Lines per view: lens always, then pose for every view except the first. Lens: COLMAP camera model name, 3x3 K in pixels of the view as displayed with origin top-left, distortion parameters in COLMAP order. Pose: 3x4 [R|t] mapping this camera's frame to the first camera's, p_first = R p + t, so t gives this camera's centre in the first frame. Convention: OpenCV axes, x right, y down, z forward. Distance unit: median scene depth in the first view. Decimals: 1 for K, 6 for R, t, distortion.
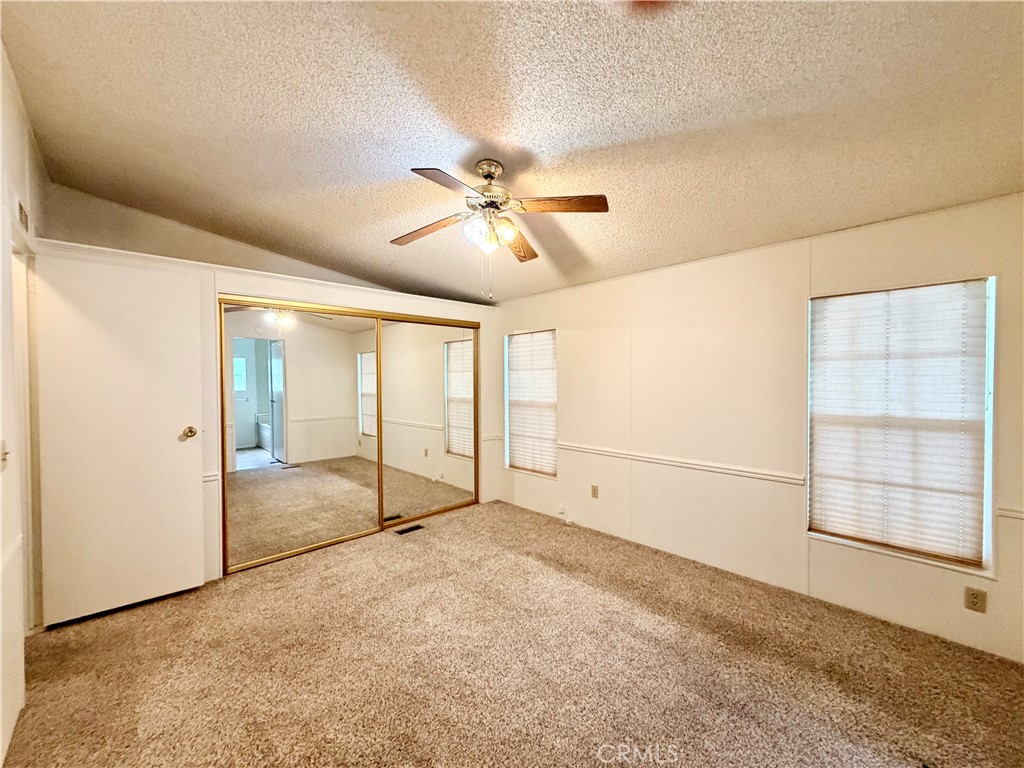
lens RADIAL K [[409.9, 0, 509.6], [0, 409.9, 385.6], [0, 0, 1]] dist [-0.000815, 0.000856]
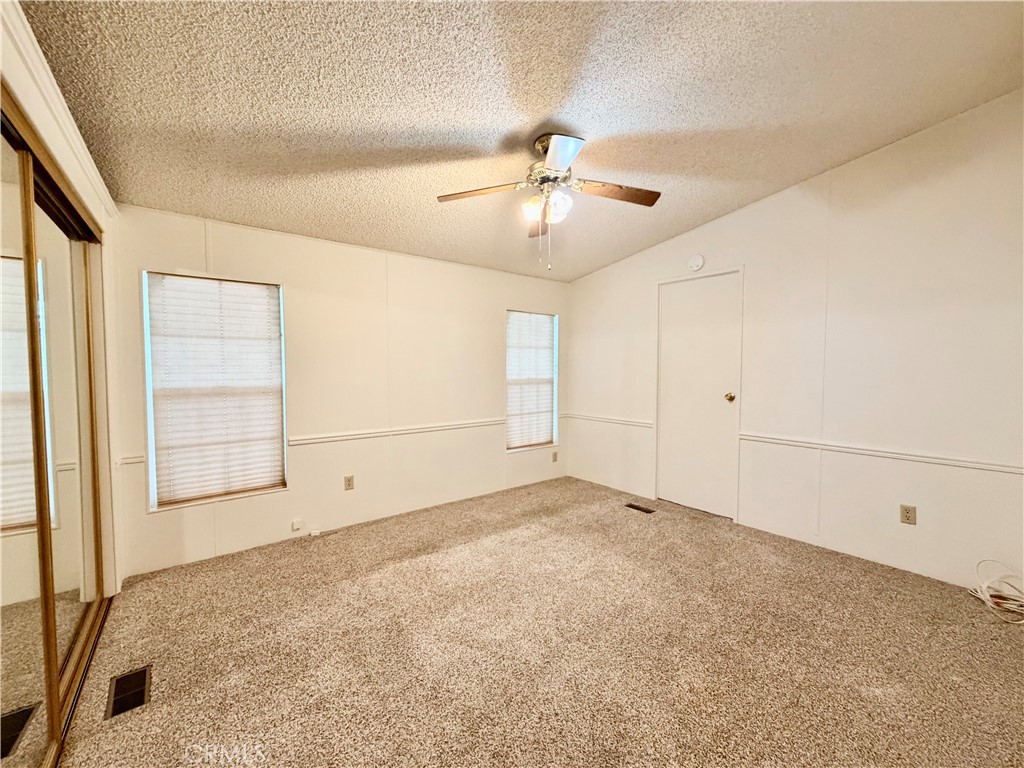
lens RADIAL K [[409.9, 0, 509.6], [0, 409.9, 385.6], [0, 0, 1]] dist [-0.000815, 0.000856]
pose [[0.099588, -0.035948, 0.994379, -0.741814], [0.018436, 0.999242, 0.034277, 0.030326], [-0.994858, 0.014918, 0.100175, 0.667887]]
